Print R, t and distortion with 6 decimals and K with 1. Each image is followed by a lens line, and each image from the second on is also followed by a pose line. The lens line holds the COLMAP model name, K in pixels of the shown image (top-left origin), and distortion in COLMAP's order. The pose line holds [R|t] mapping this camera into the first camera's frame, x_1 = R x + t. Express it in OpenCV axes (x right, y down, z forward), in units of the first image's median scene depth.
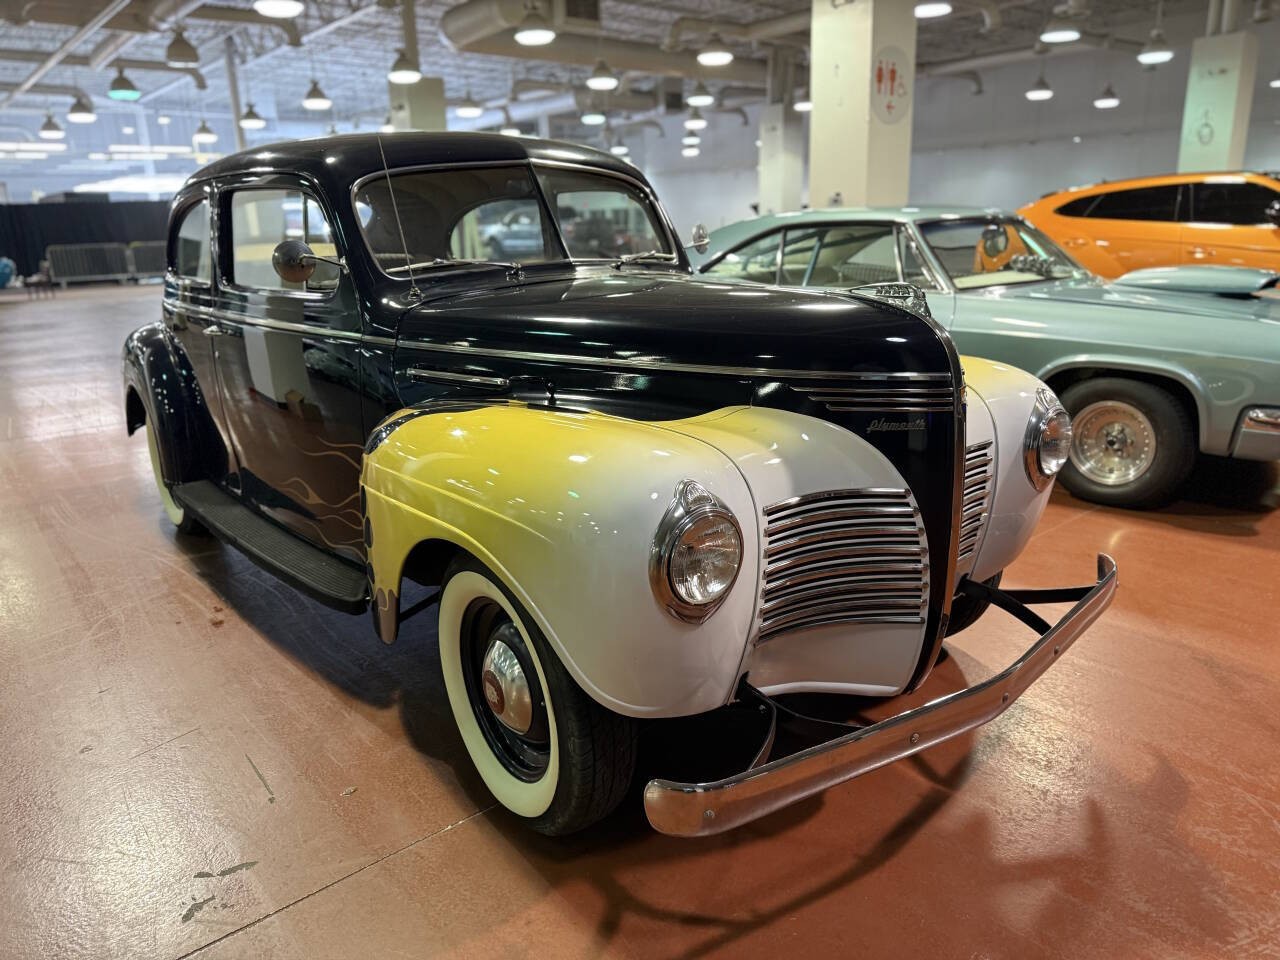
lens RADIAL K [[920.6, 0, 640.0], [0, 920.6, 480.0], [0, 0, 1]] dist [0.081671, -0.086416]
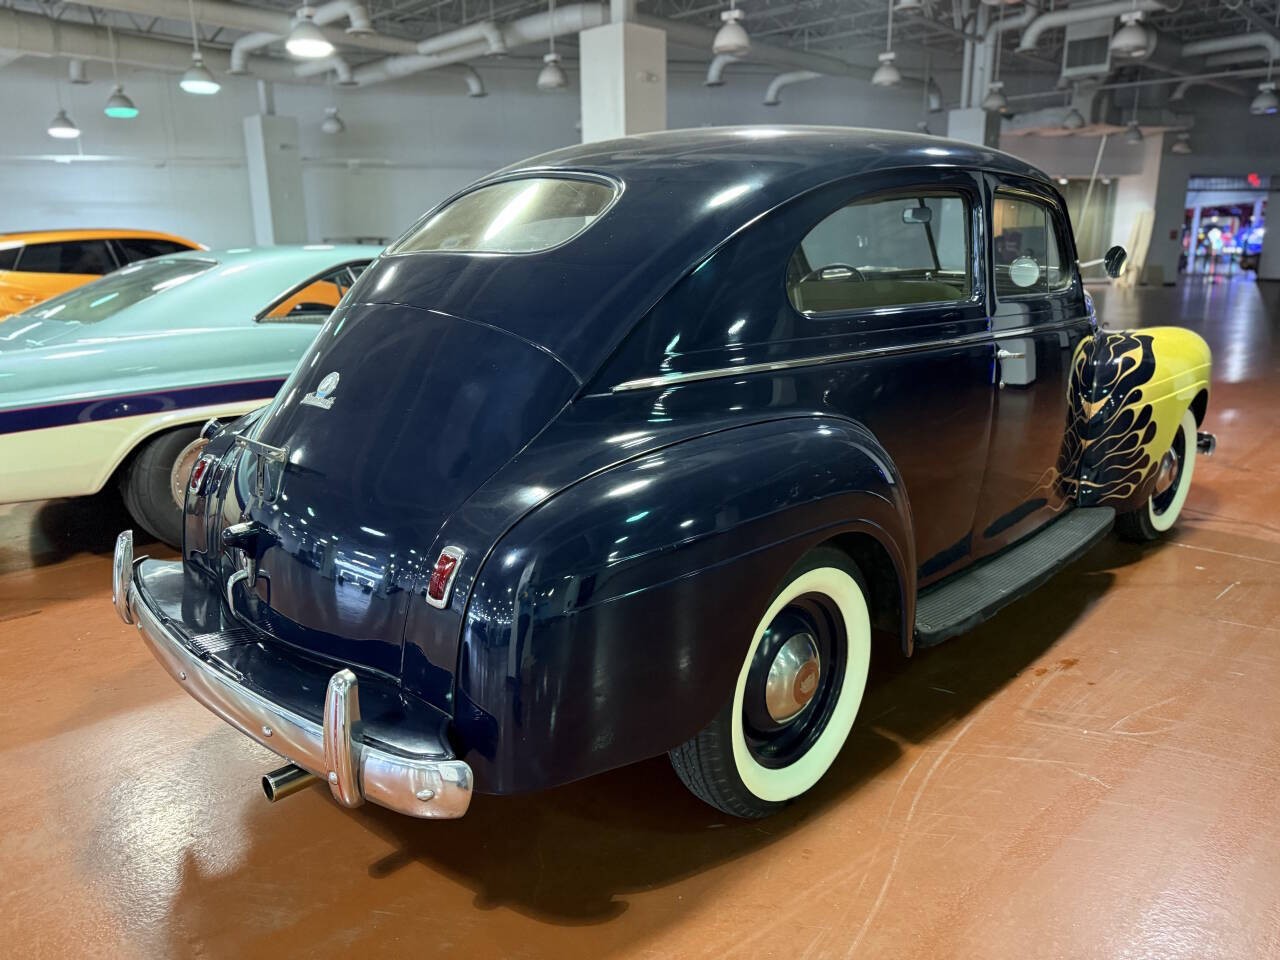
lens RADIAL K [[920.6, 0, 640.0], [0, 920.6, 480.0], [0, 0, 1]] dist [0.081671, -0.086416]
pose [[-0.118796, -0.208564, 0.970767, -1.642978], [0.290224, 0.927700, 0.234827, -0.458083], [-0.949556, 0.309636, -0.049677, 1.824271]]
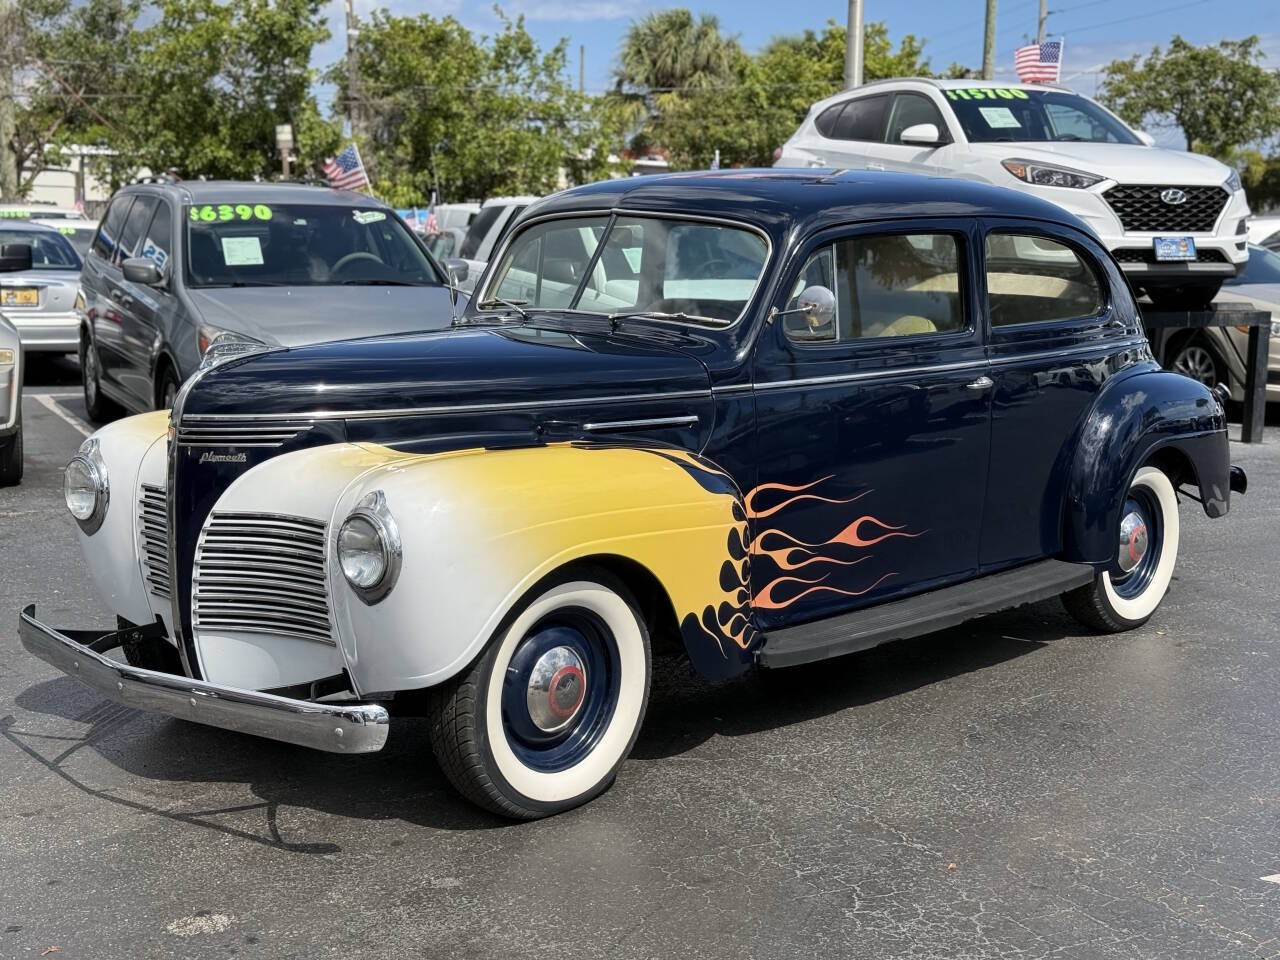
lens RADIAL K [[1824.4, 0, 640.0], [0, 1824.4, 480.0], [0, 0, 1]] dist [0.118897, -0.022002]
pose [[0.136410, 0.186016, -0.973032, 2.151611], [-0.281288, 0.949059, 0.142000, -0.423783], [0.949879, 0.254332, 0.181785, 0.899320]]
